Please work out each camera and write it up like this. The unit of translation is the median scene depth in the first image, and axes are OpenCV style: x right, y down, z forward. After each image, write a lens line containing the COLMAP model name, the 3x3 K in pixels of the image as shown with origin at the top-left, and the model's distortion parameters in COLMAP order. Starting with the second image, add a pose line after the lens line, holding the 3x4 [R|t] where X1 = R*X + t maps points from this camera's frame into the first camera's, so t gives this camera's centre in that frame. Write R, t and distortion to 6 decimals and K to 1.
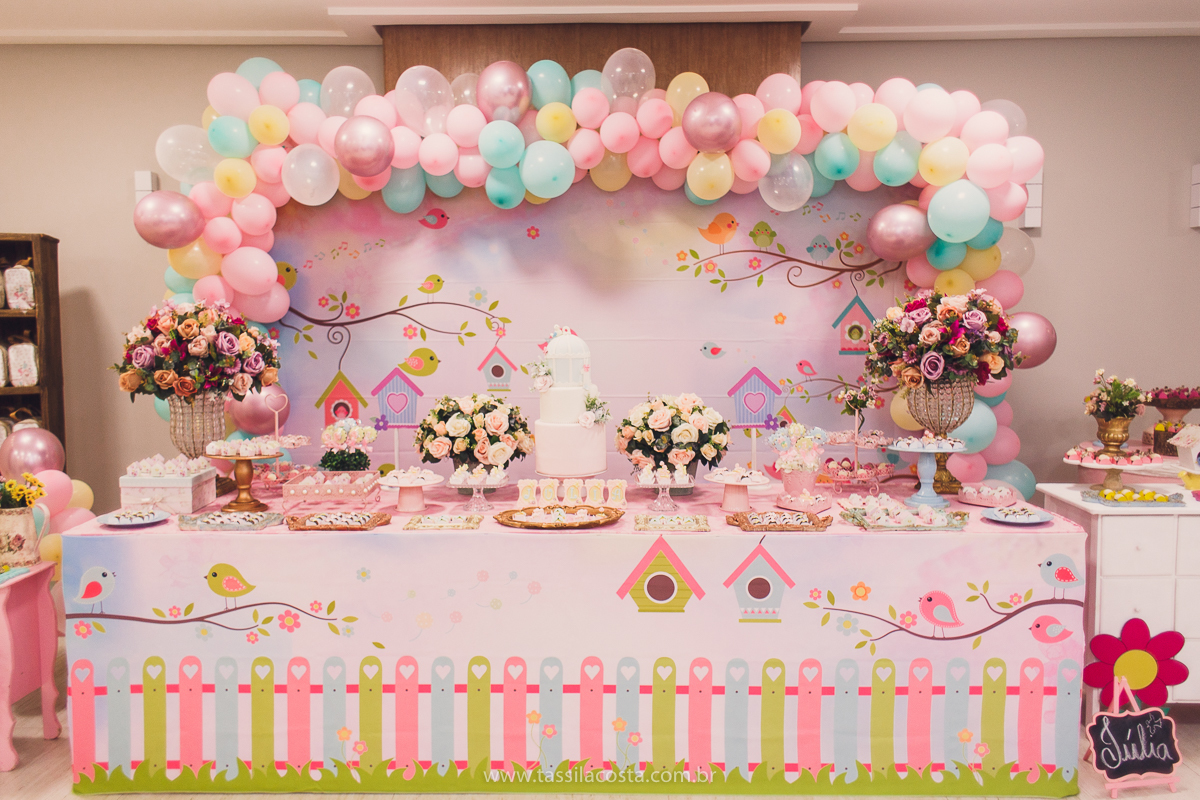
lens RADIAL K [[997.1, 0, 592.5], [0, 997.1, 401.3], [0, 0, 1]] dist [0.040074, 0.002294]
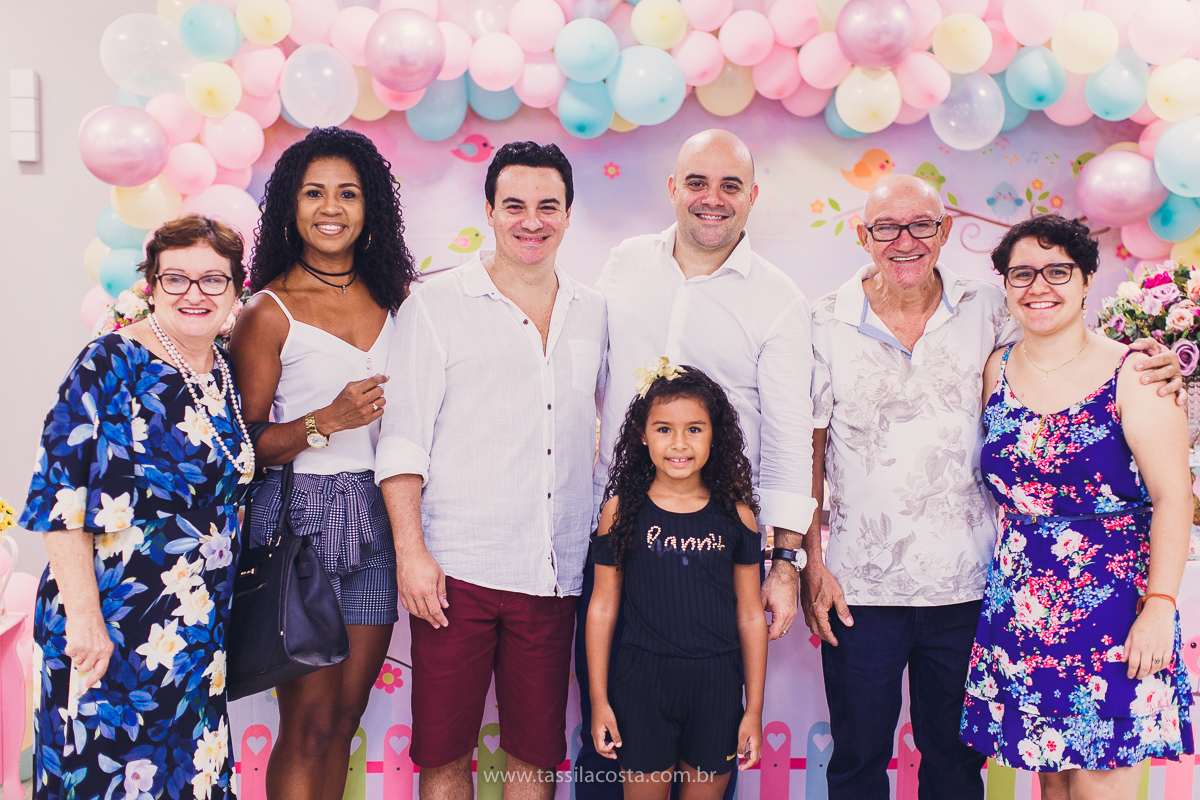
lens RADIAL K [[1766.0, 0, 585.0], [0, 1766.0, 430.9], [0, 0, 1]] dist [0.016501, 0.000000]
pose [[0.996014, 0.006249, 0.088981, -0.237784], [-0.005578, 0.999954, -0.007788, 0.033779], [-0.089025, 0.007261, 0.996003, -0.319173]]
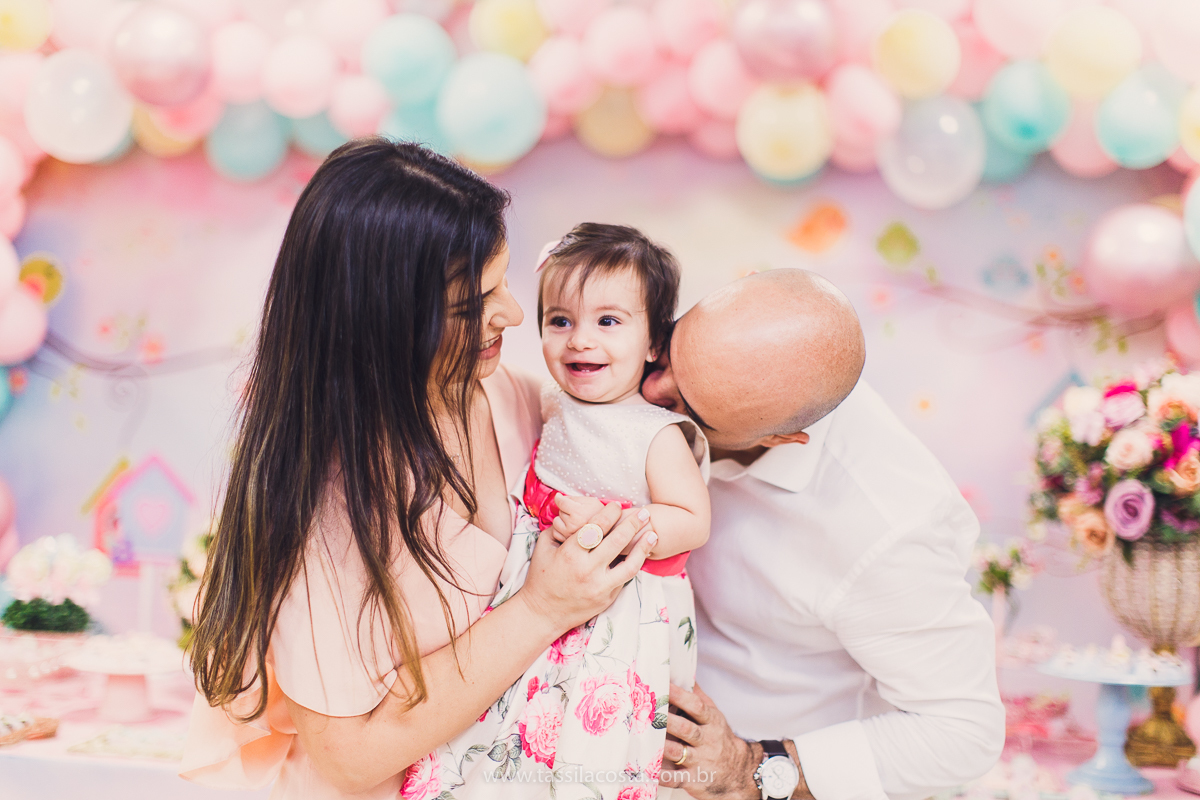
lens RADIAL K [[1766.0, 0, 609.3], [0, 1766.0, 405.4], [0, 0, 1]] dist [0.016501, 0.000000]
pose [[0.989790, 0.056783, -0.130732, 0.182292], [-0.066390, 0.995312, -0.070335, -0.007404], [0.126125, 0.078296, 0.988920, 0.074027]]
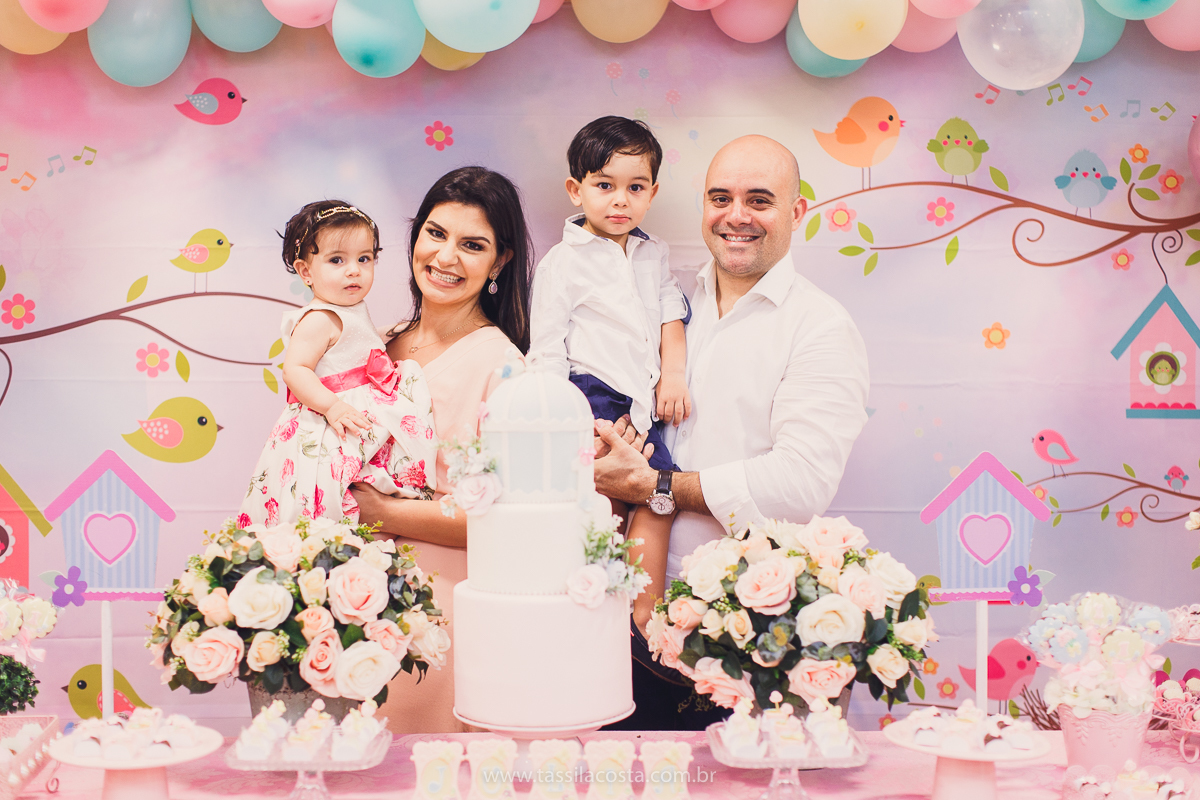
lens RADIAL K [[1766.0, 0, 611.6], [0, 1766.0, 428.4], [0, 0, 1]] dist [0.016501, 0.000000]
pose [[0.998305, 0.004126, 0.058057, -0.035696], [-0.002538, 0.999621, -0.027404, -0.024503], [-0.058148, 0.027210, 0.997937, 0.283164]]
